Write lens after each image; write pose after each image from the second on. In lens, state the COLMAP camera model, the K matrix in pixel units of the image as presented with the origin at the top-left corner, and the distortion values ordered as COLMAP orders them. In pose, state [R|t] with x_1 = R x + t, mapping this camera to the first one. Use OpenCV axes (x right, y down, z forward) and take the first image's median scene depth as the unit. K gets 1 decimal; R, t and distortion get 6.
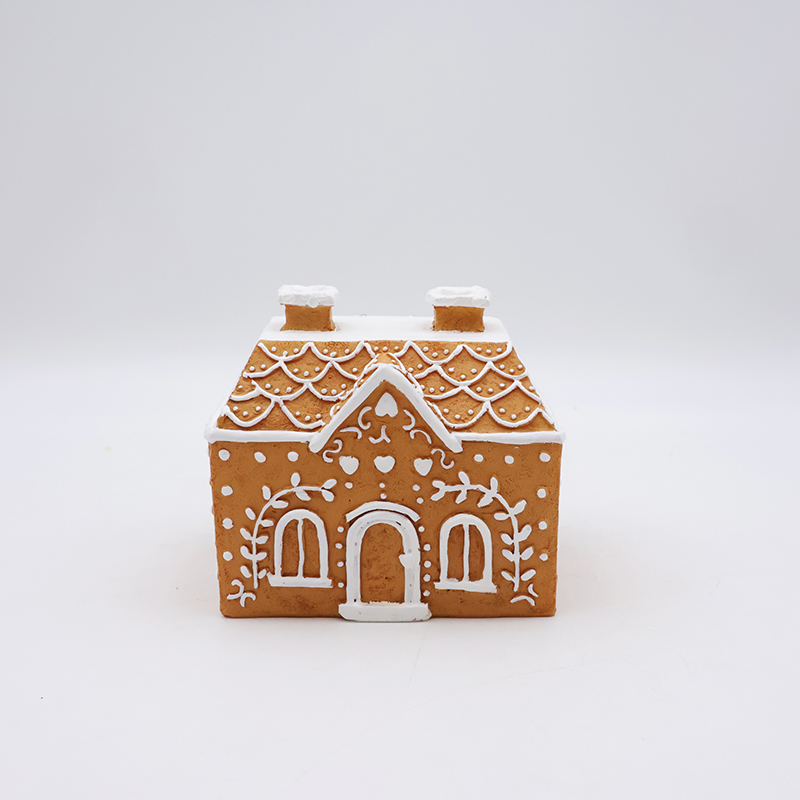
lens RADIAL K [[1177.1, 0, 400.0], [0, 1177.1, 400.0], [0, 0, 1]] dist [-0.032566, -0.031224]
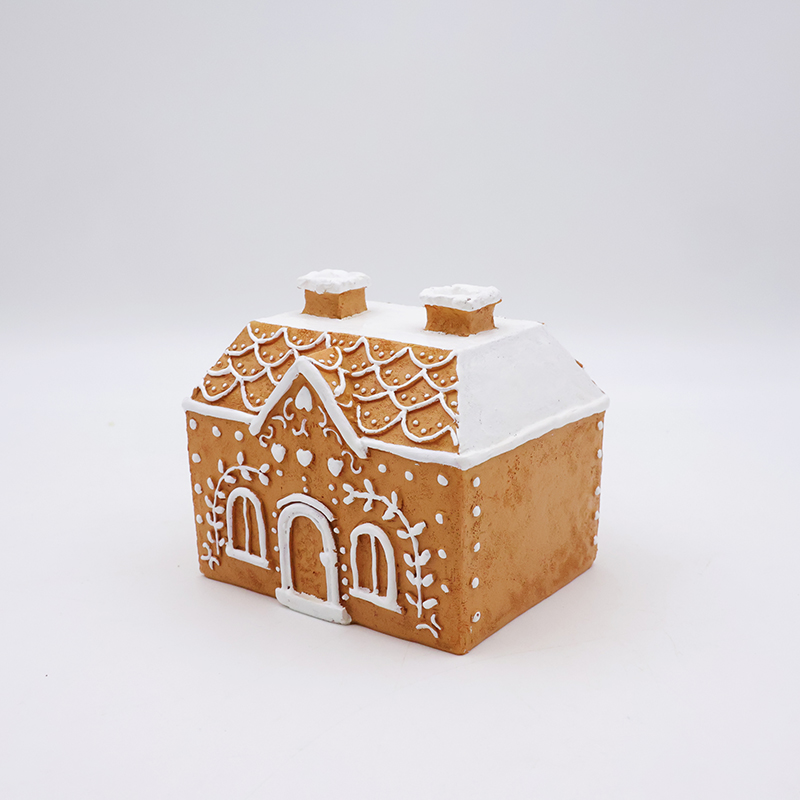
lens RADIAL K [[1177.1, 0, 400.0], [0, 1177.1, 400.0], [0, 0, 1]] dist [-0.032566, -0.031224]
pose [[0.808945, 0.139631, -0.571061, 0.602032], [-0.122403, 0.990100, 0.068699, -0.070483], [0.575000, 0.014326, 0.818028, 0.233428]]
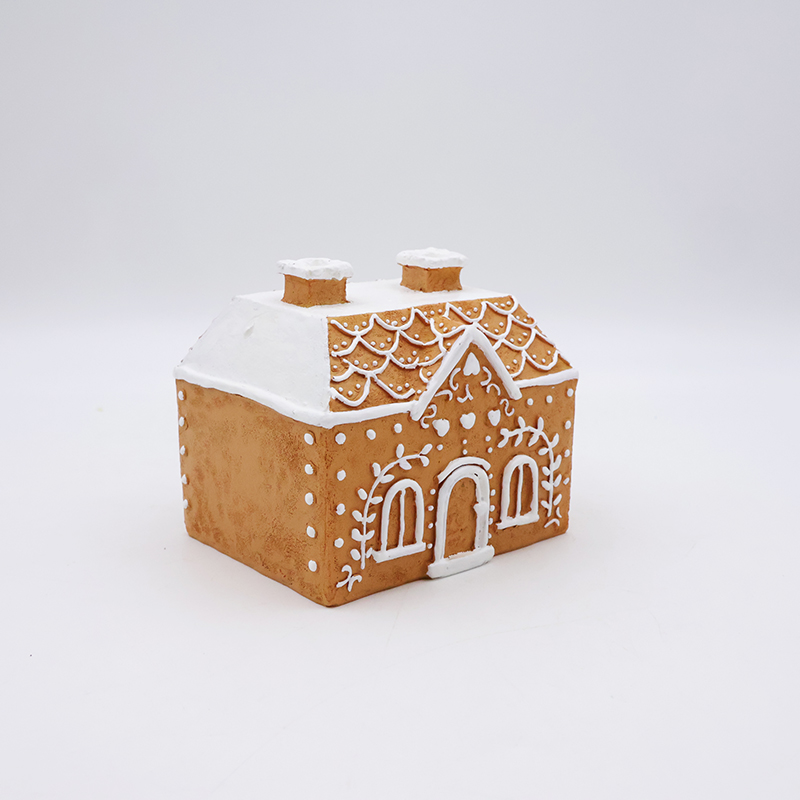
lens RADIAL K [[1177.1, 0, 400.0], [0, 1177.1, 400.0], [0, 0, 1]] dist [-0.032566, -0.031224]
pose [[0.777330, -0.149151, 0.611156, -0.689553], [0.128003, 0.988664, 0.078474, -0.053380], [-0.615933, 0.017230, 0.787610, 0.208268]]
